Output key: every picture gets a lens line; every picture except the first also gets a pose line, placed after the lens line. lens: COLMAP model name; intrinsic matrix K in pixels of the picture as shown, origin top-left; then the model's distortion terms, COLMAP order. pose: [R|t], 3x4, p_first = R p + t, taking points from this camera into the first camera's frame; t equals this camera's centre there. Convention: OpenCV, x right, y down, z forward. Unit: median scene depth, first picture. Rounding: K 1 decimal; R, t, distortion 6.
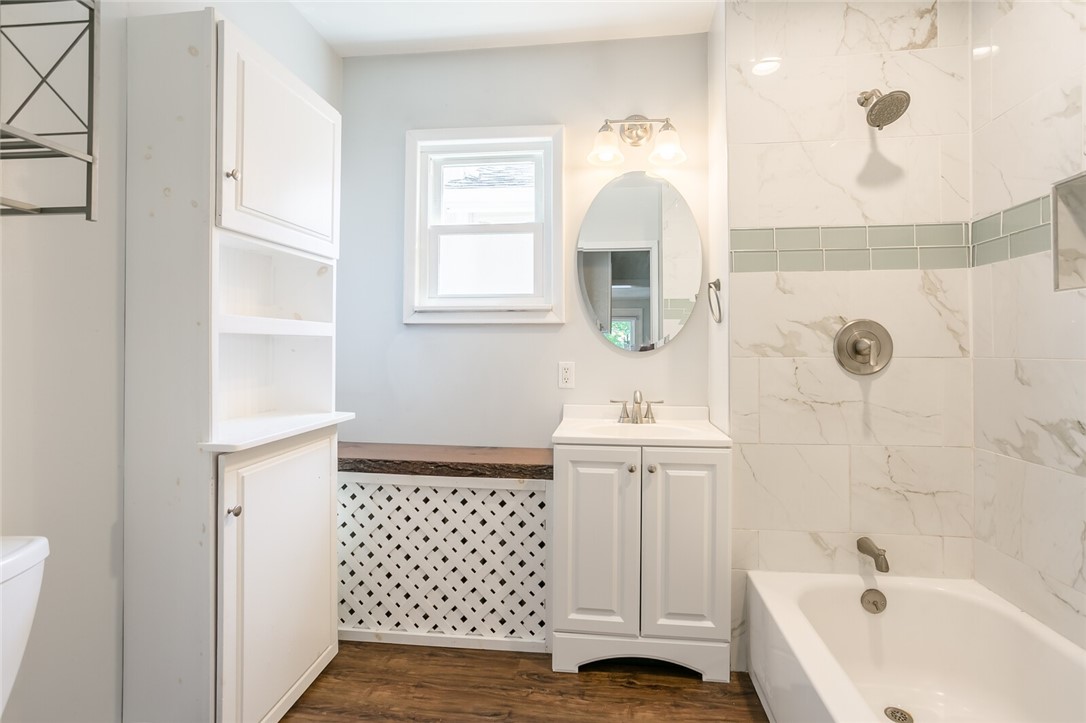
lens RADIAL K [[537.3, 0, 542.5], [0, 537.3, 329.8], [0, 0, 1]] dist [-0.026111, 0.019767]
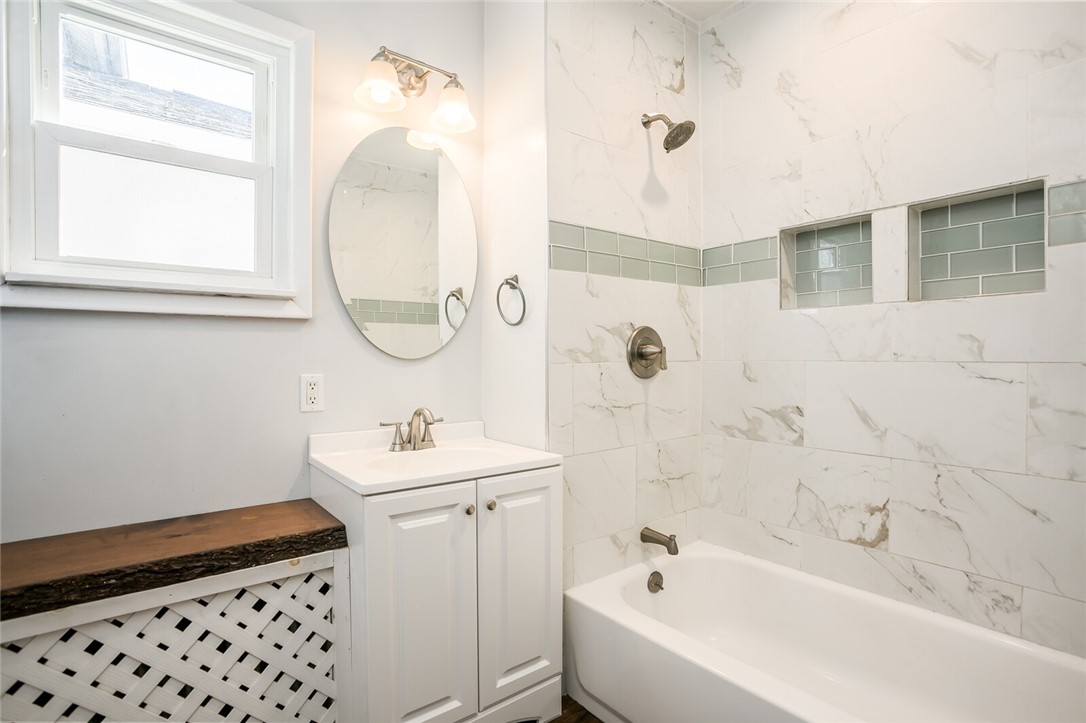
lens RADIAL K [[539.3, 0, 543.3], [0, 539.3, 355.6], [0, 0, 1]] dist [-0.071846, 0.032450]
pose [[0.695867, -0.003937, 0.718160, -0.311013], [-0.021346, 0.999430, 0.026163, 0.014786], [-0.717854, -0.033536, 0.695386, 0.392839]]
